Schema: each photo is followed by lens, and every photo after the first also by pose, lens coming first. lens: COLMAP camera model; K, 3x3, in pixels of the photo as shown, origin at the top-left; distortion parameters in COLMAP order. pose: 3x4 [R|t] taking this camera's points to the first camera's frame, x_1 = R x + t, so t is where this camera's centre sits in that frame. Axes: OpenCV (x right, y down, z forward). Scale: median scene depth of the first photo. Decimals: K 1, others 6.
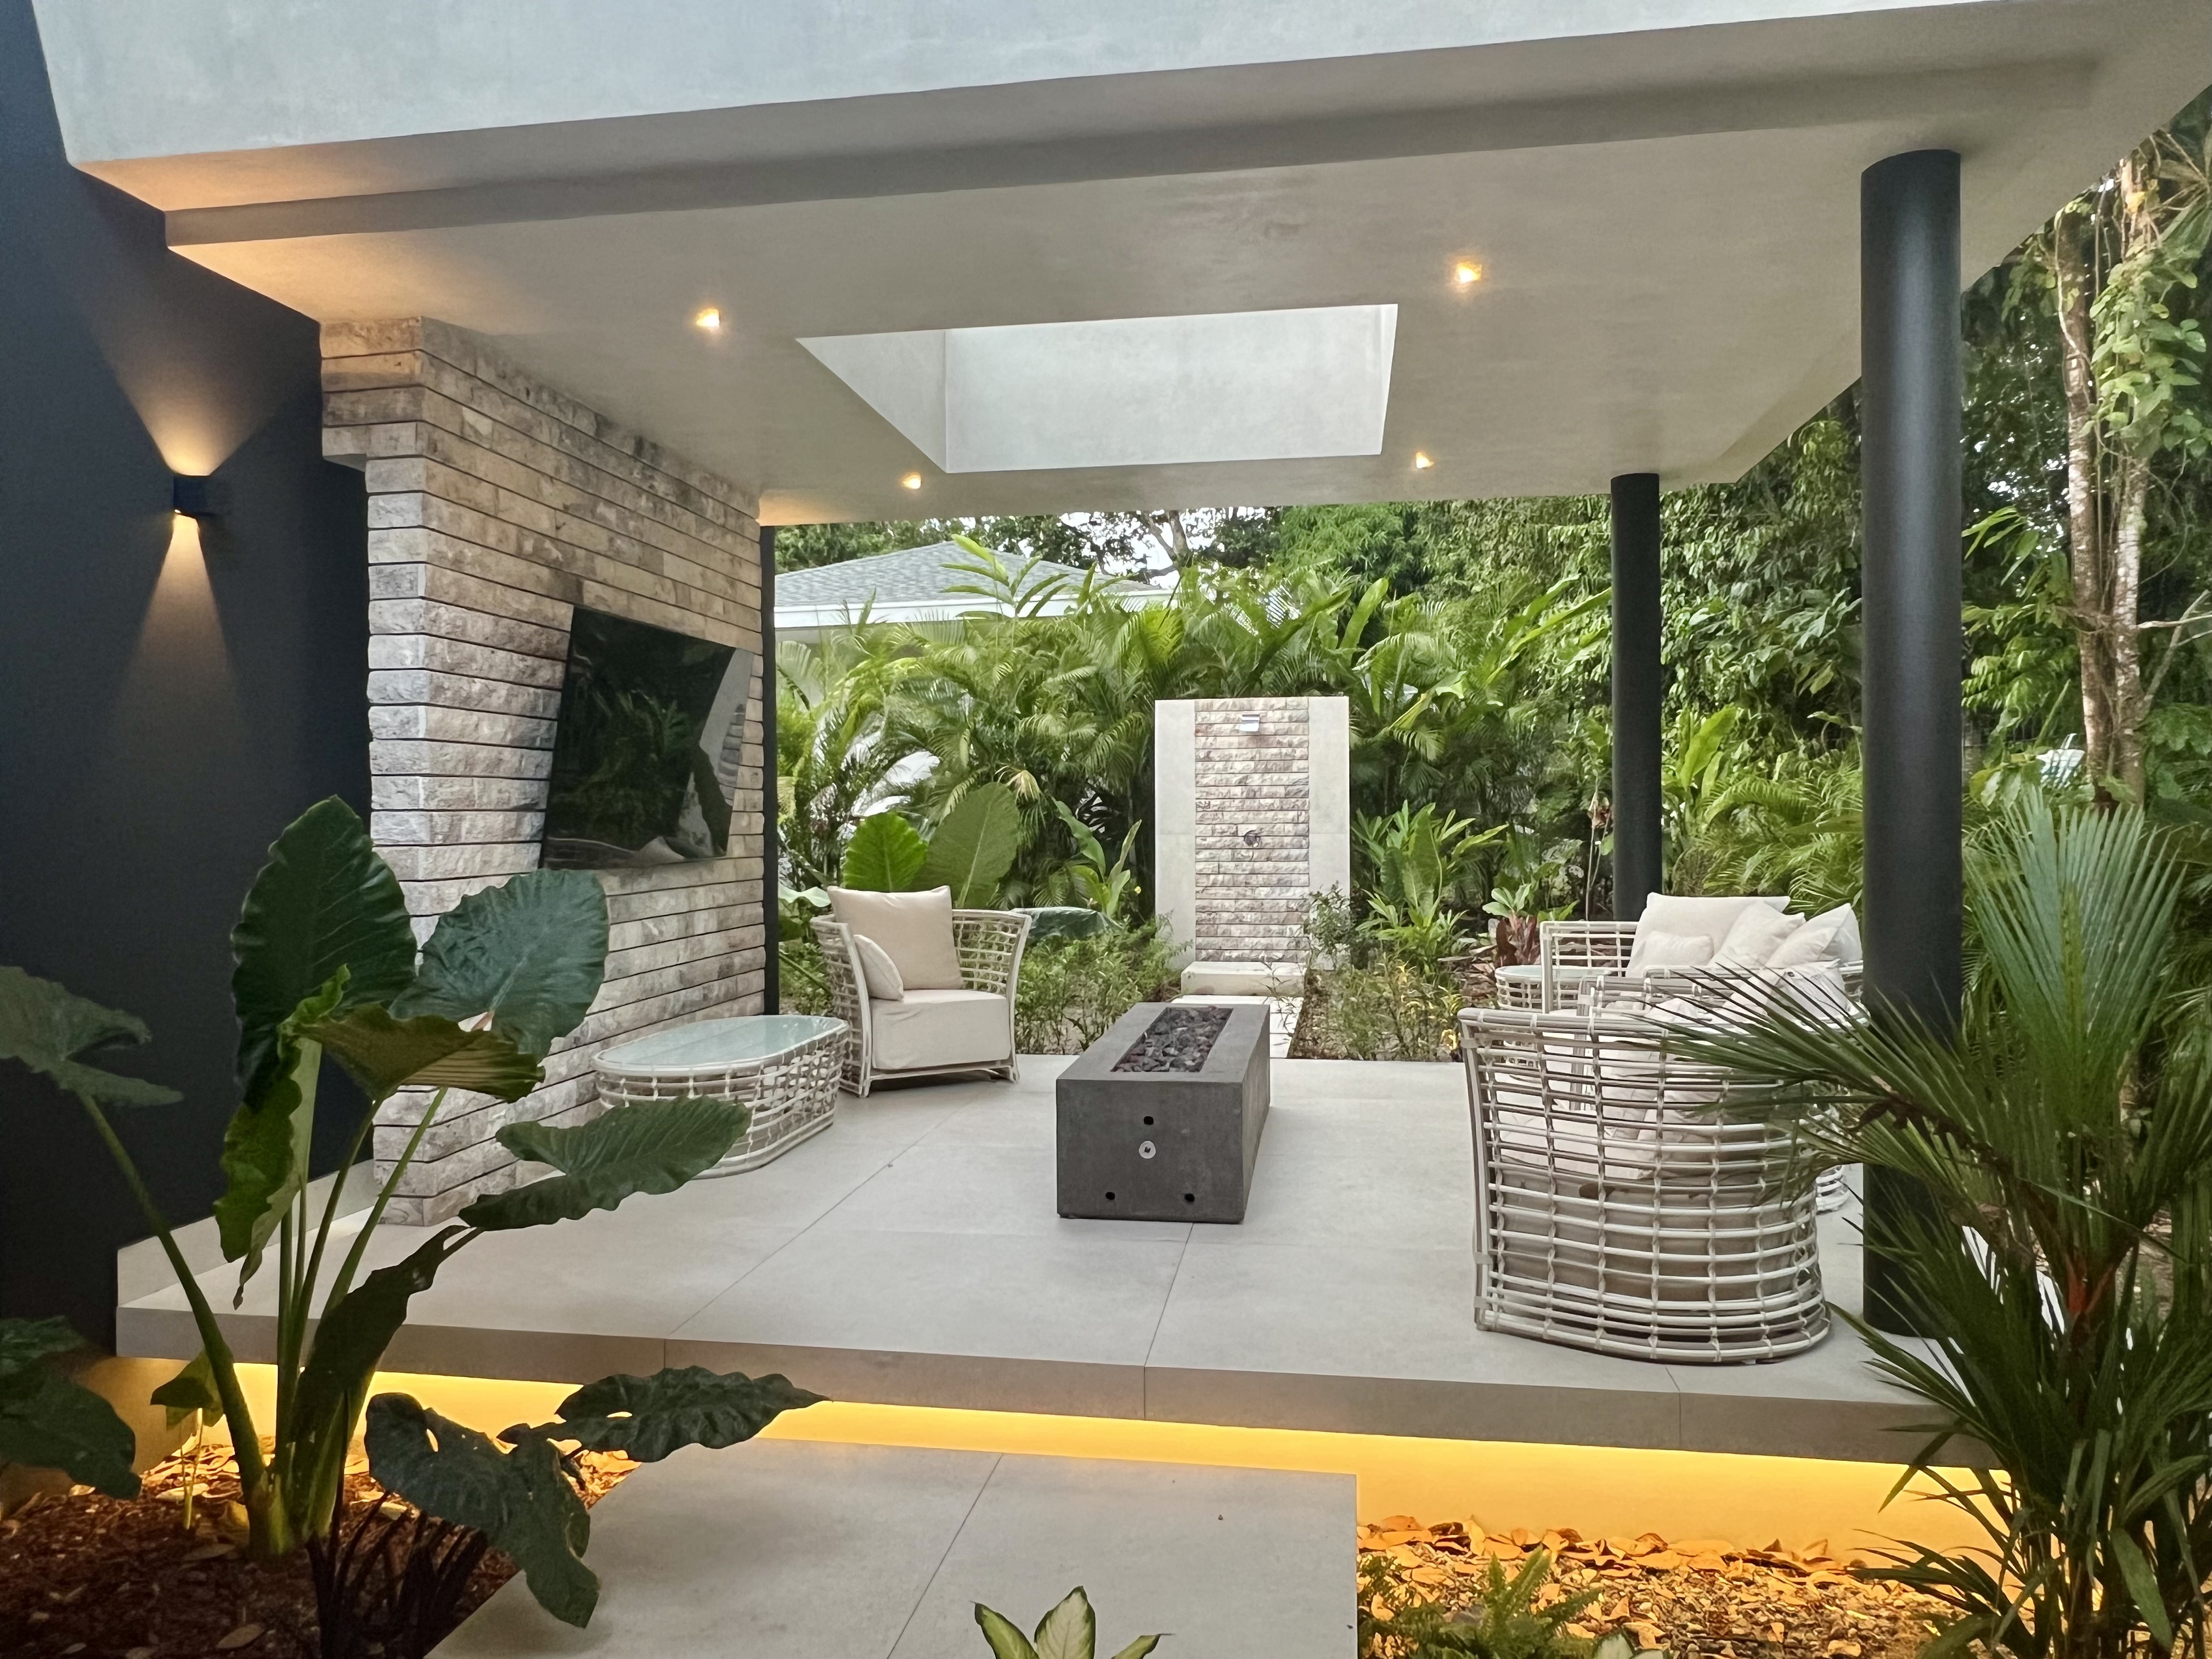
lens RADIAL K [[1473.5, 0, 1106.0], [0, 1473.5, 829.5], [0, 0, 1]] dist [0.004262, 0.000599]
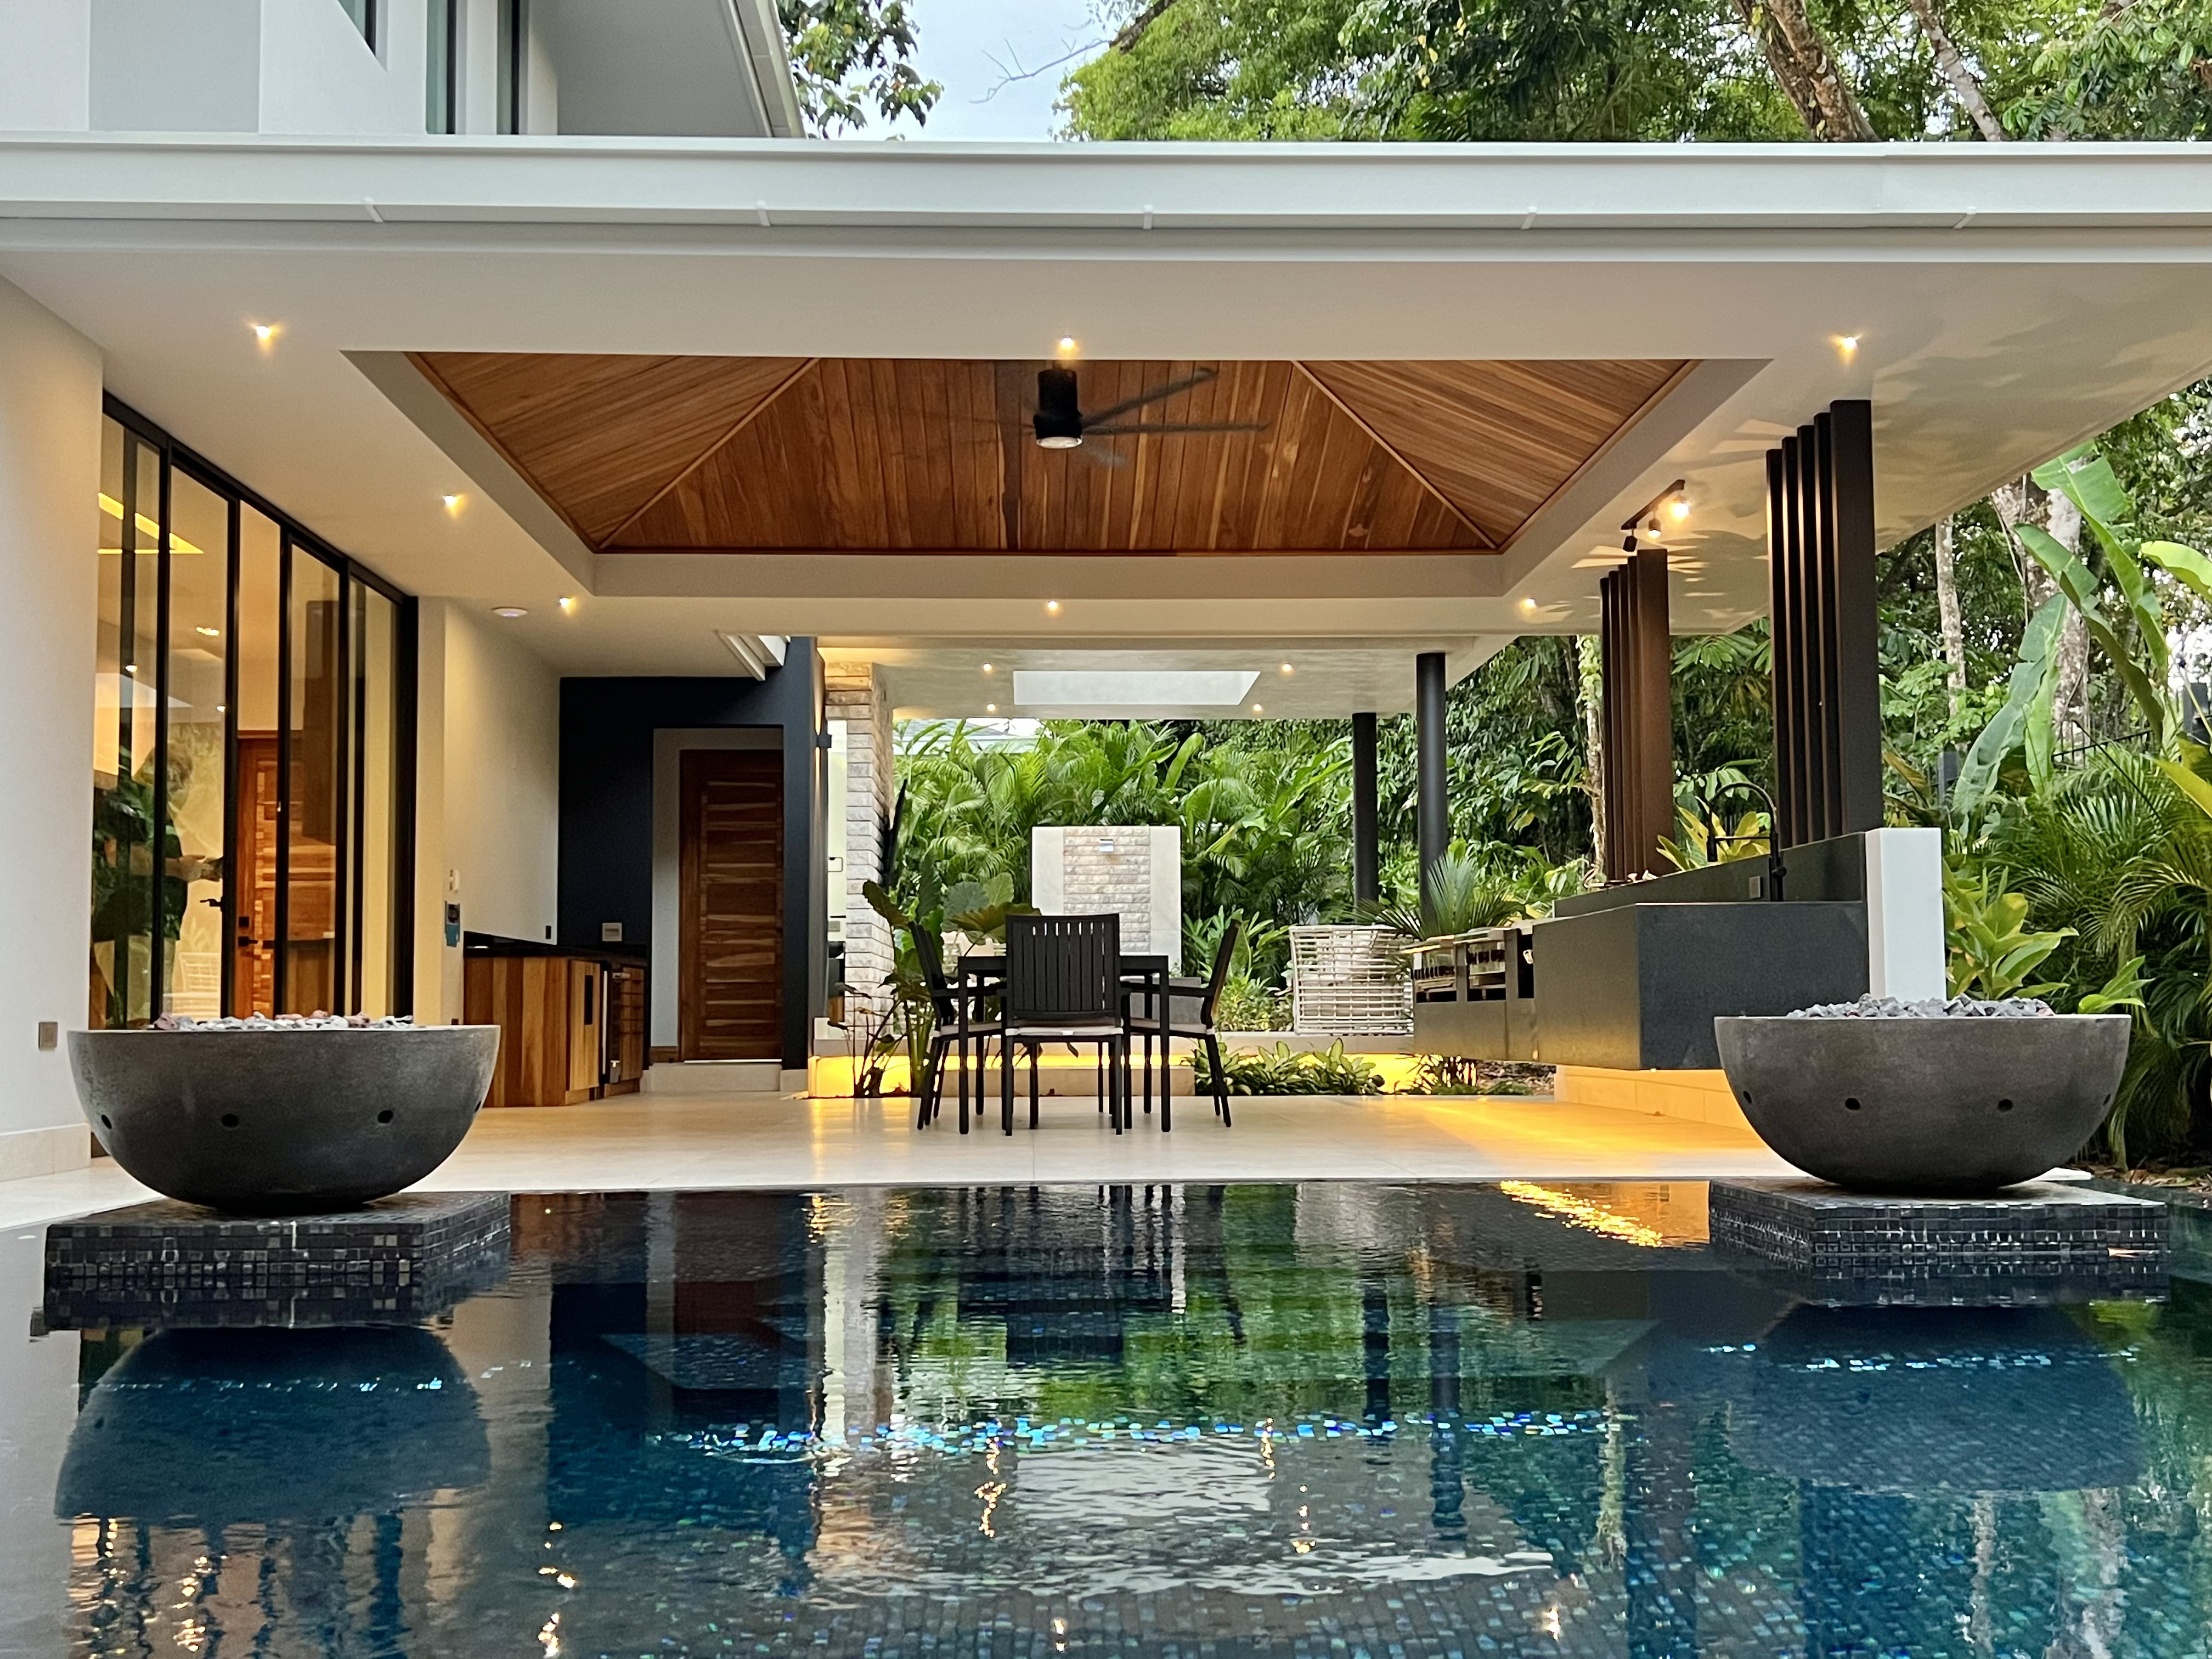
lens RADIAL K [[2333.9, 0, 1106.0], [0, 2333.9, 829.5], [0, 0, 1]] dist [-0.001439, -0.000116]
pose [[0.981881, 0.017146, 0.188724, -0.289834], [-0.000060, 0.995926, -0.090169, 0.099080], [-0.189501, 0.088524, 0.977882, -1.014677]]
